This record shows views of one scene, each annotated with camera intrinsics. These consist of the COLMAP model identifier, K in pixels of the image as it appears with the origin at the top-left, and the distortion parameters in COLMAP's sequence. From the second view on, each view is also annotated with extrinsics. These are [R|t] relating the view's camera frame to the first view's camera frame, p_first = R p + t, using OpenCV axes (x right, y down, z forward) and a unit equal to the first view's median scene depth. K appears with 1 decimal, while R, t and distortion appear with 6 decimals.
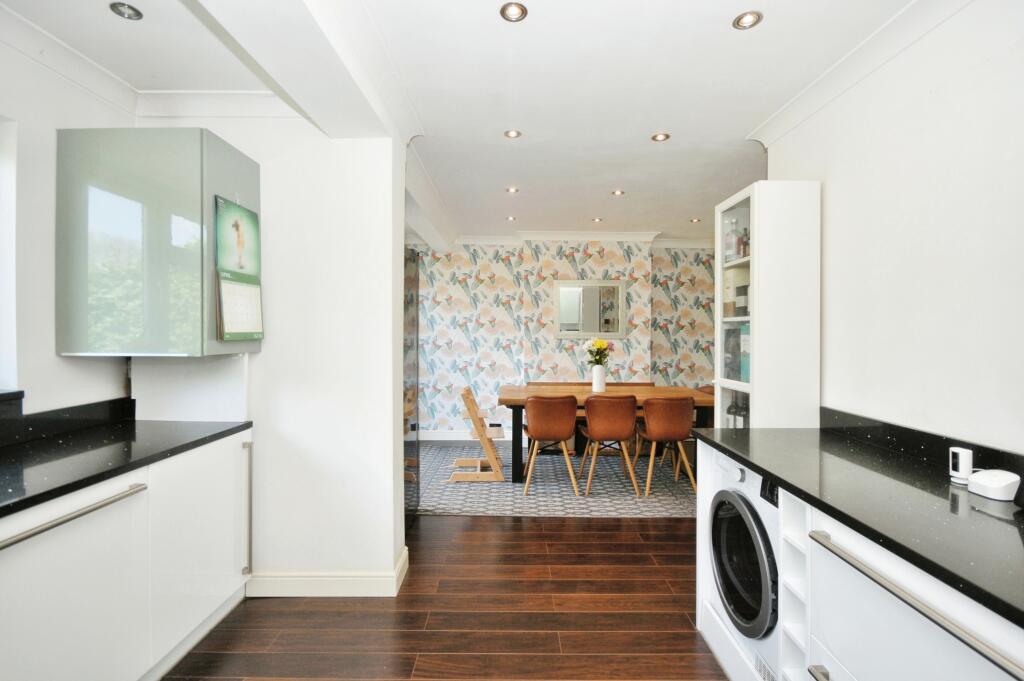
lens RADIAL K [[456.6, 0, 516.8], [0, 456.6, 338.3], [0, 0, 1]] dist [-0.000061, -0.000438]
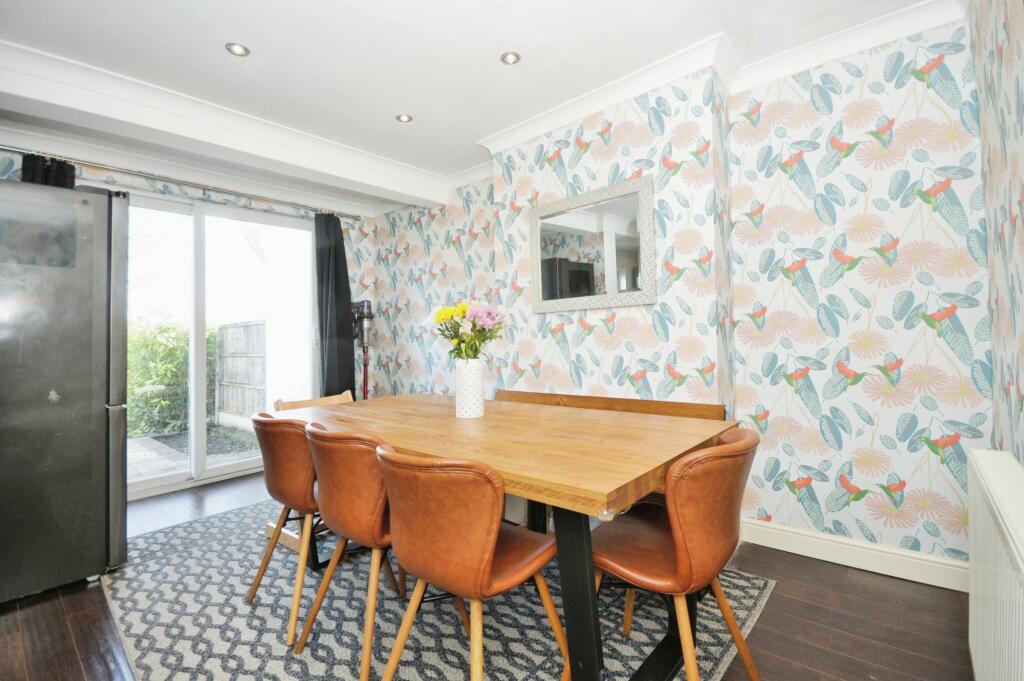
lens RADIAL K [[456.6, 0, 510.1], [0, 456.6, 334.4], [0, 0, 1]] dist [-0.000061, -0.000438]
pose [[0.745528, -0.034362, -0.665588, 0.429248], [0.028640, 0.999399, -0.019516, 0.036244], [0.665858, -0.004513, 0.746065, 0.566236]]
